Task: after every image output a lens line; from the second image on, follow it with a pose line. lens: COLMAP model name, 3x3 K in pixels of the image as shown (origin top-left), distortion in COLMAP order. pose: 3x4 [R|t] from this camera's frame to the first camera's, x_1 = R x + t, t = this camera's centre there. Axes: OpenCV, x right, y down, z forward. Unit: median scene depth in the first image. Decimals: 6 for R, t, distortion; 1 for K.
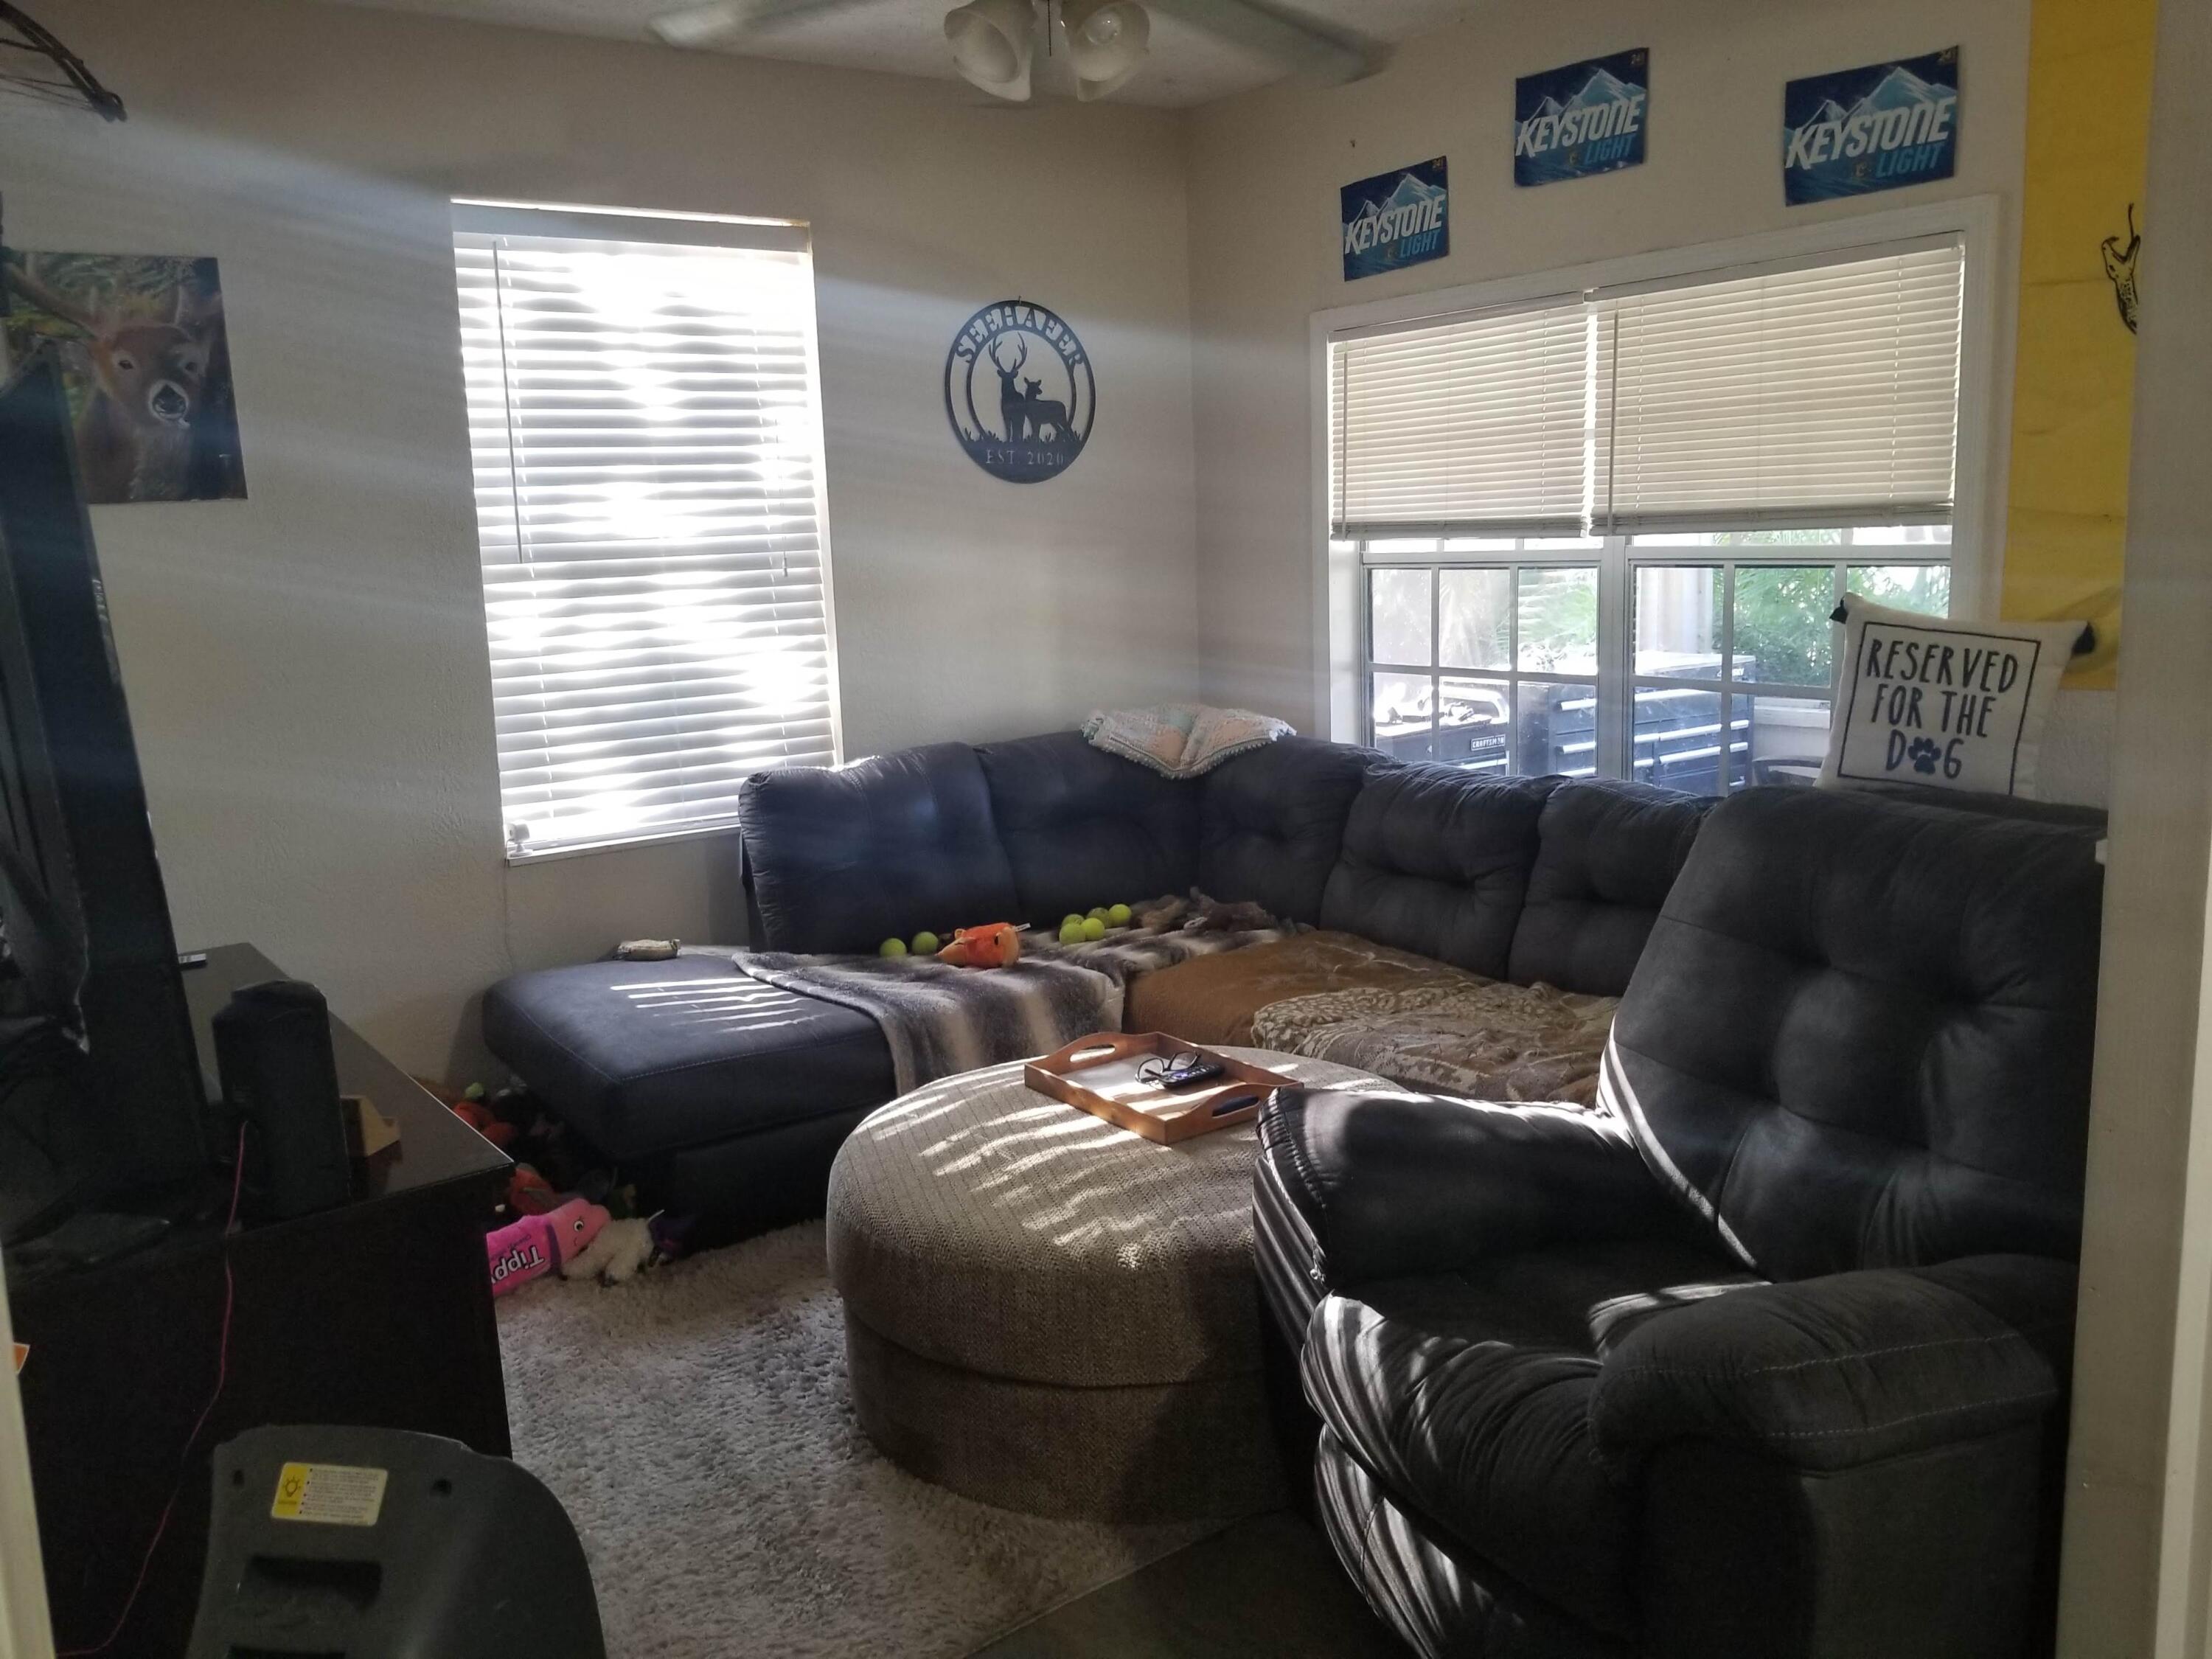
lens RADIAL K [[1694.0, 0, 1155.9], [0, 1694.0, 788.6], [0, 0, 1]] dist [0.138843, -0.255973]
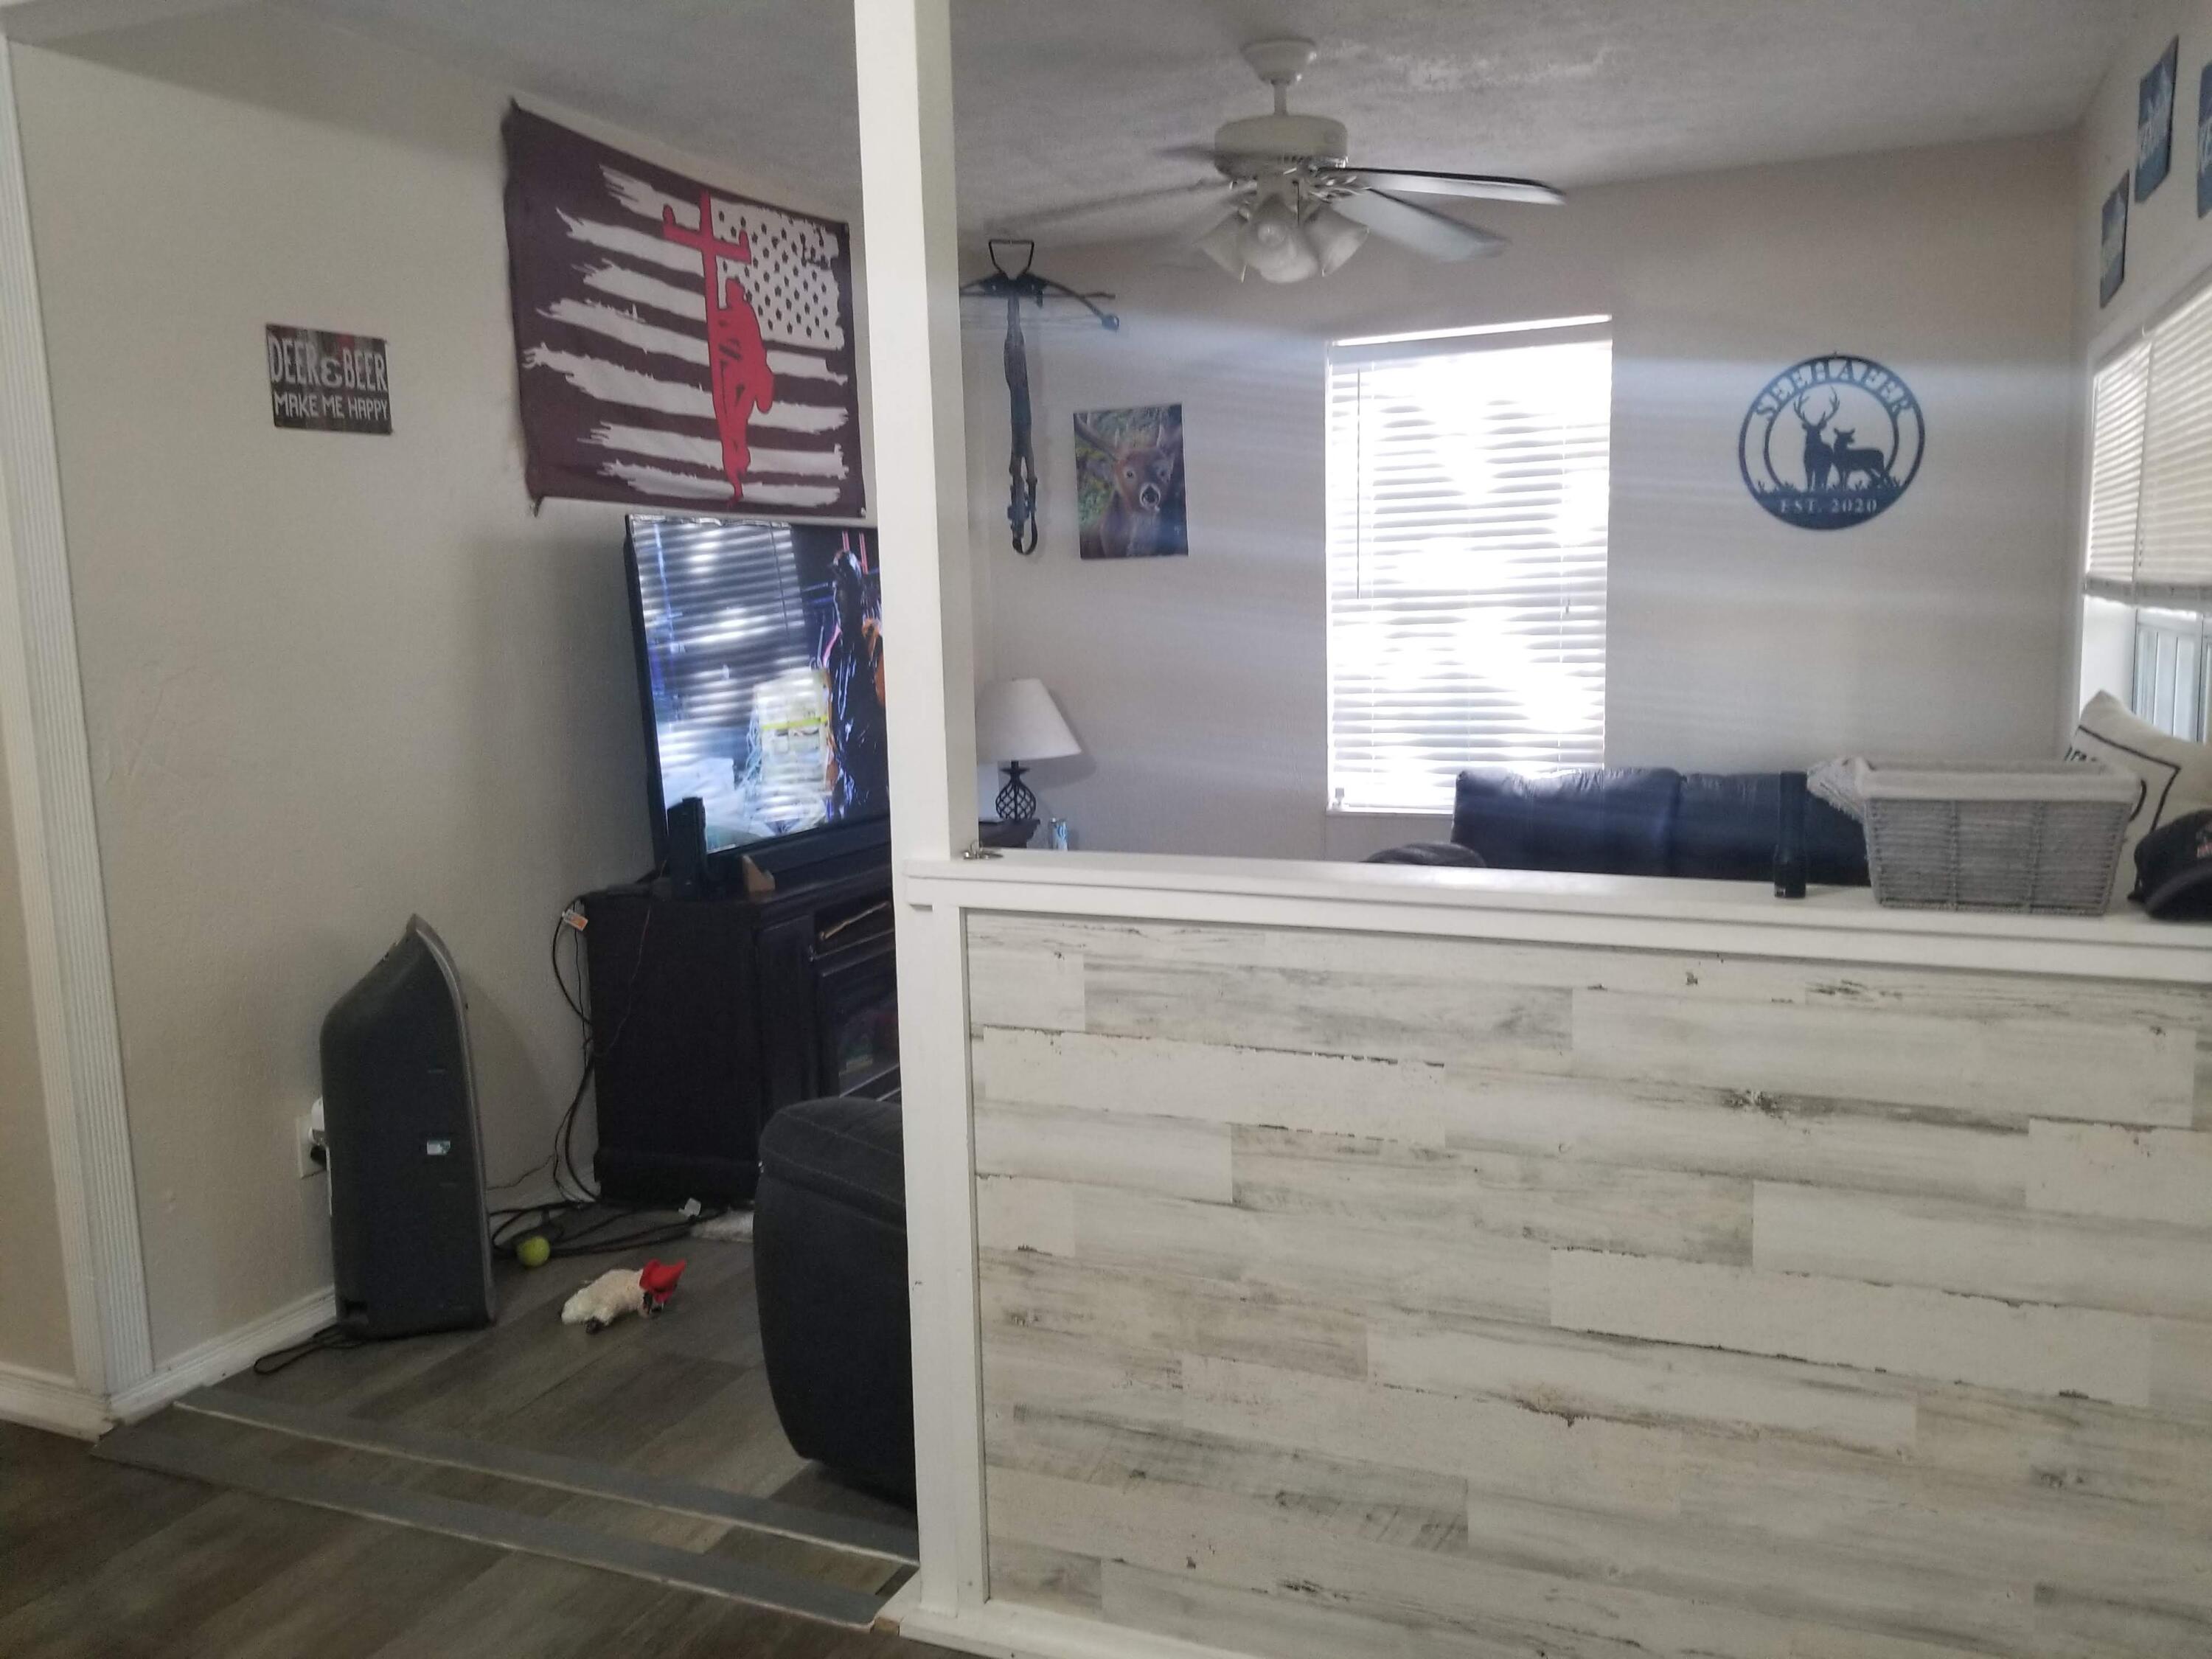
lens RADIAL K [[1686.3, 0, 1119.2], [0, 1686.3, 806.3], [0, 0, 1]] dist [0.081739, -0.147537]
pose [[0.518320, 0.136213, -0.844269, 0.699466], [-0.125930, 0.988628, 0.082192, -0.053514], [0.845864, 0.063717, 0.529579, 0.123118]]
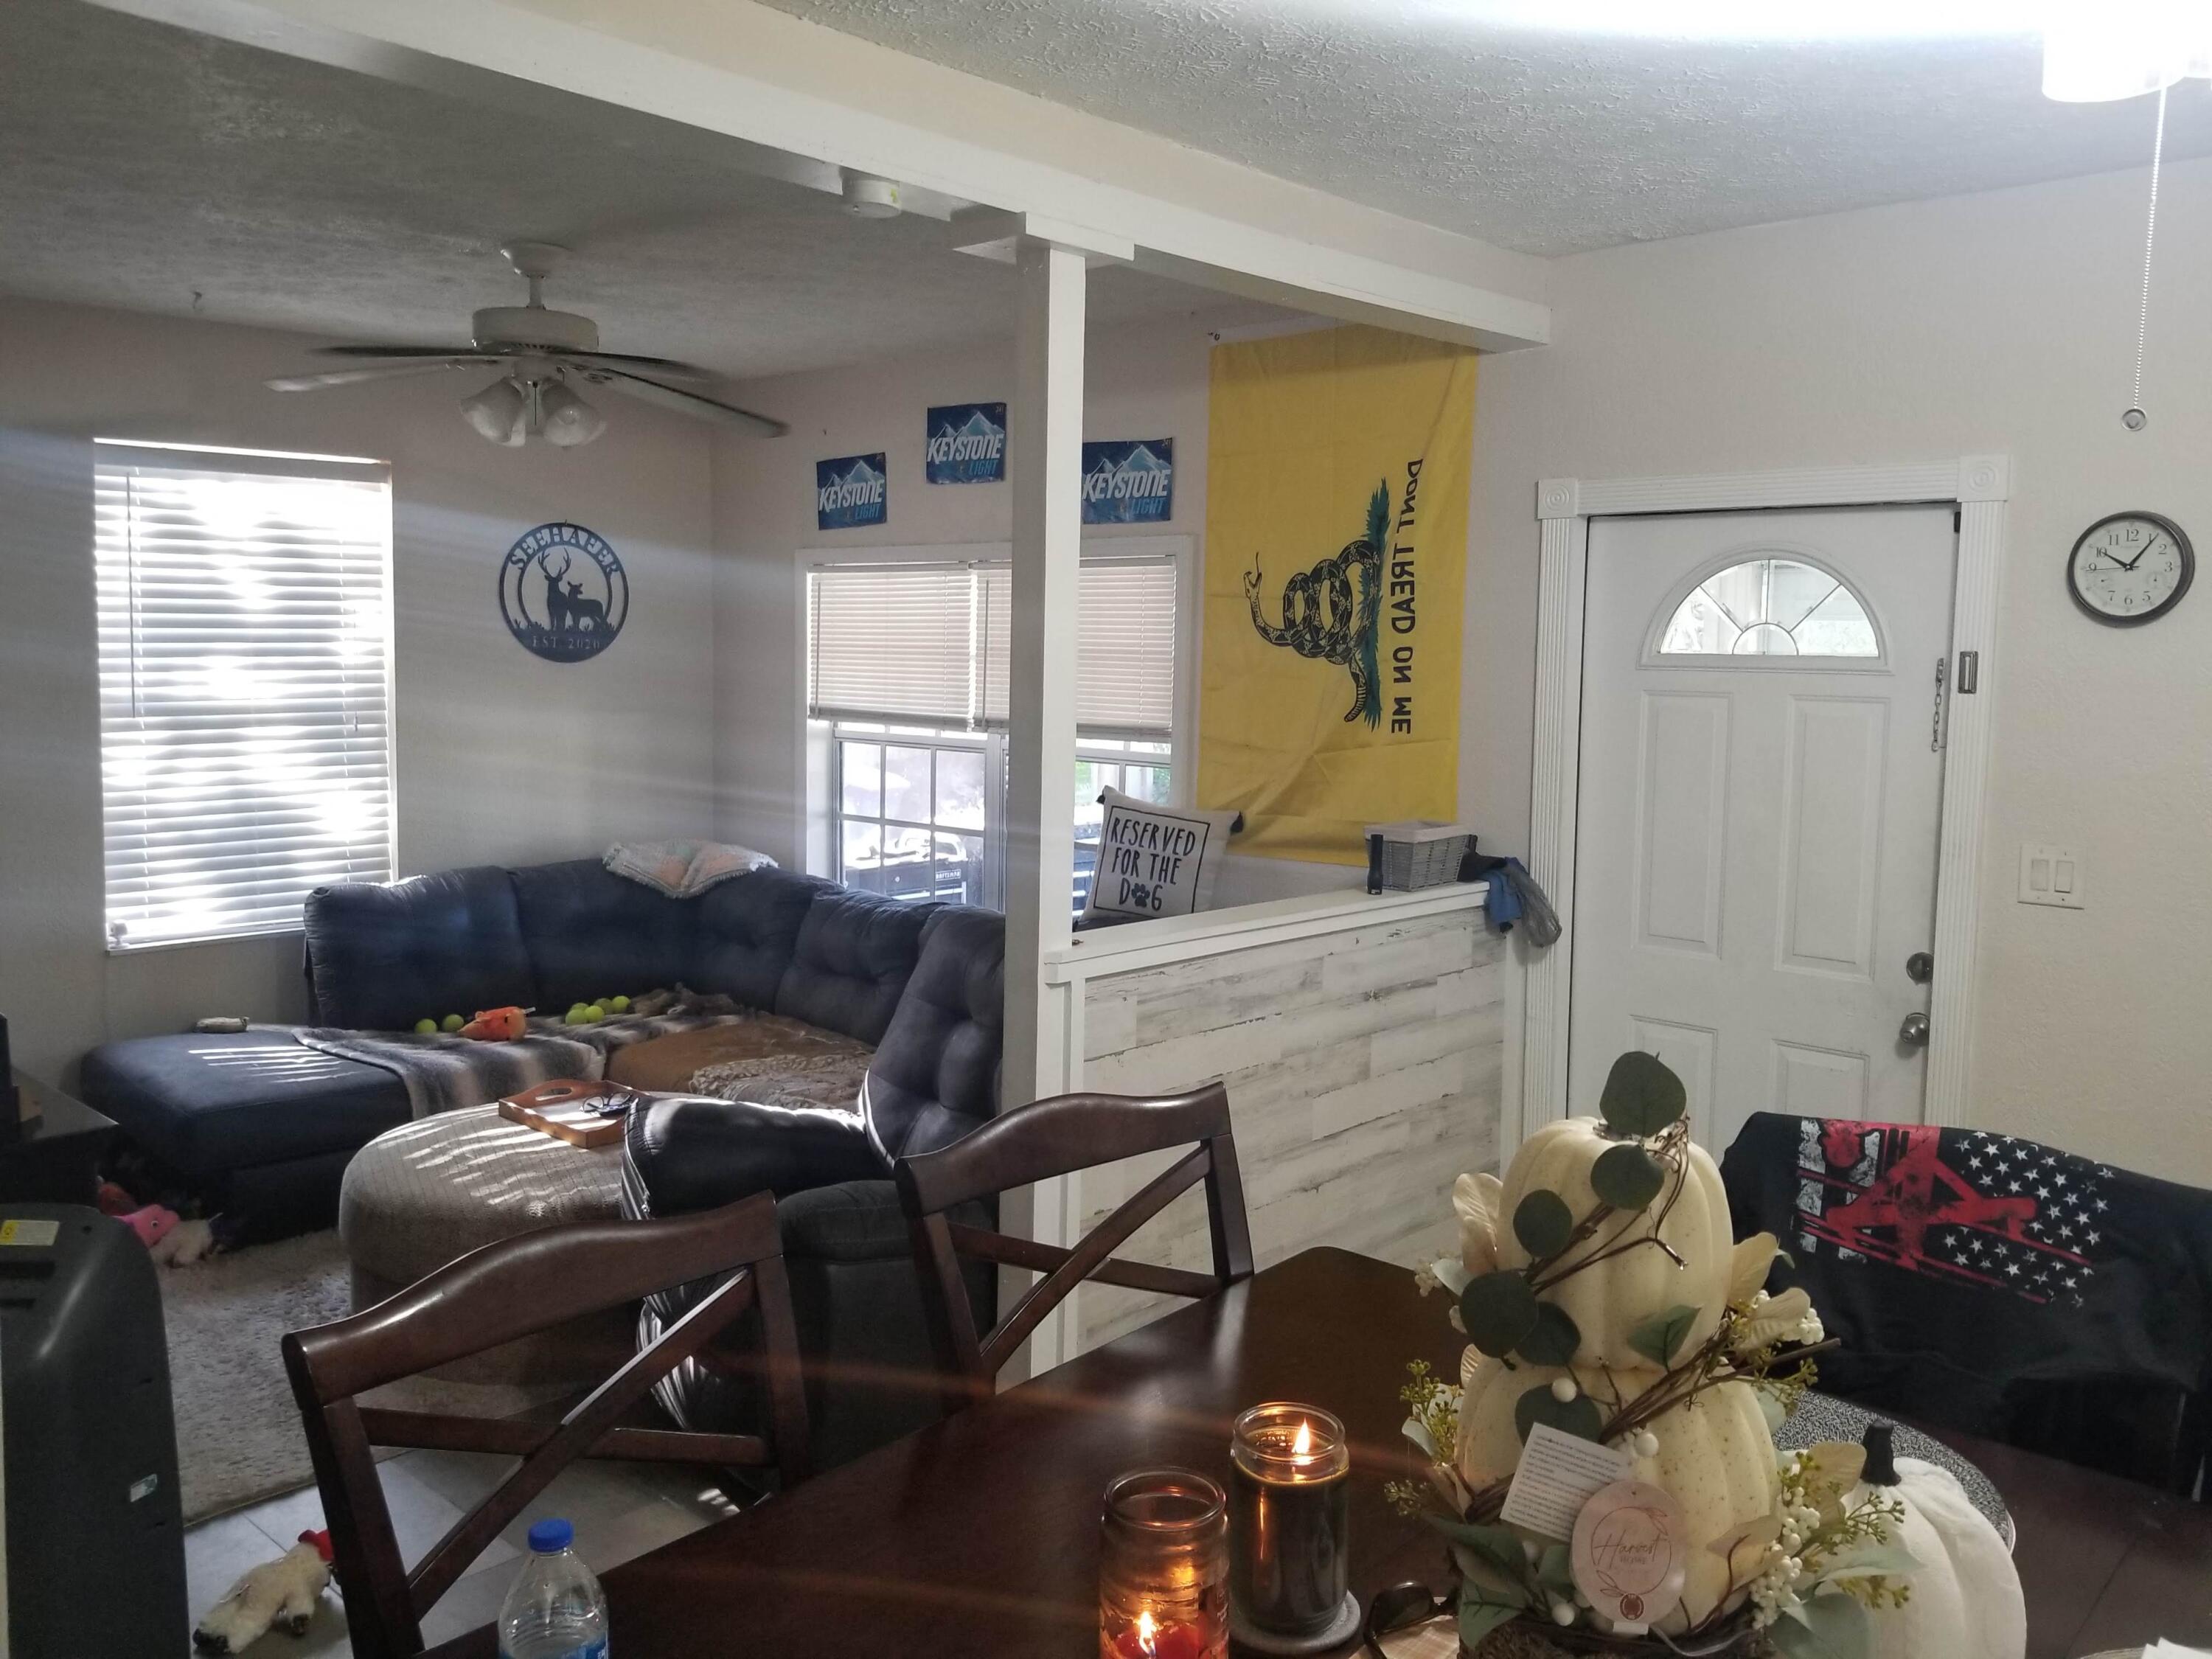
lens RADIAL K [[1686.3, 0, 1119.2], [0, 1686.3, 806.3], [0, 0, 1]] dist [0.081739, -0.147537]
pose [[0.983192, 0.034228, 0.179335, 0.124175], [-0.023360, 0.997780, -0.062366, -0.003744], [-0.181072, 0.057128, 0.981809, -0.366474]]
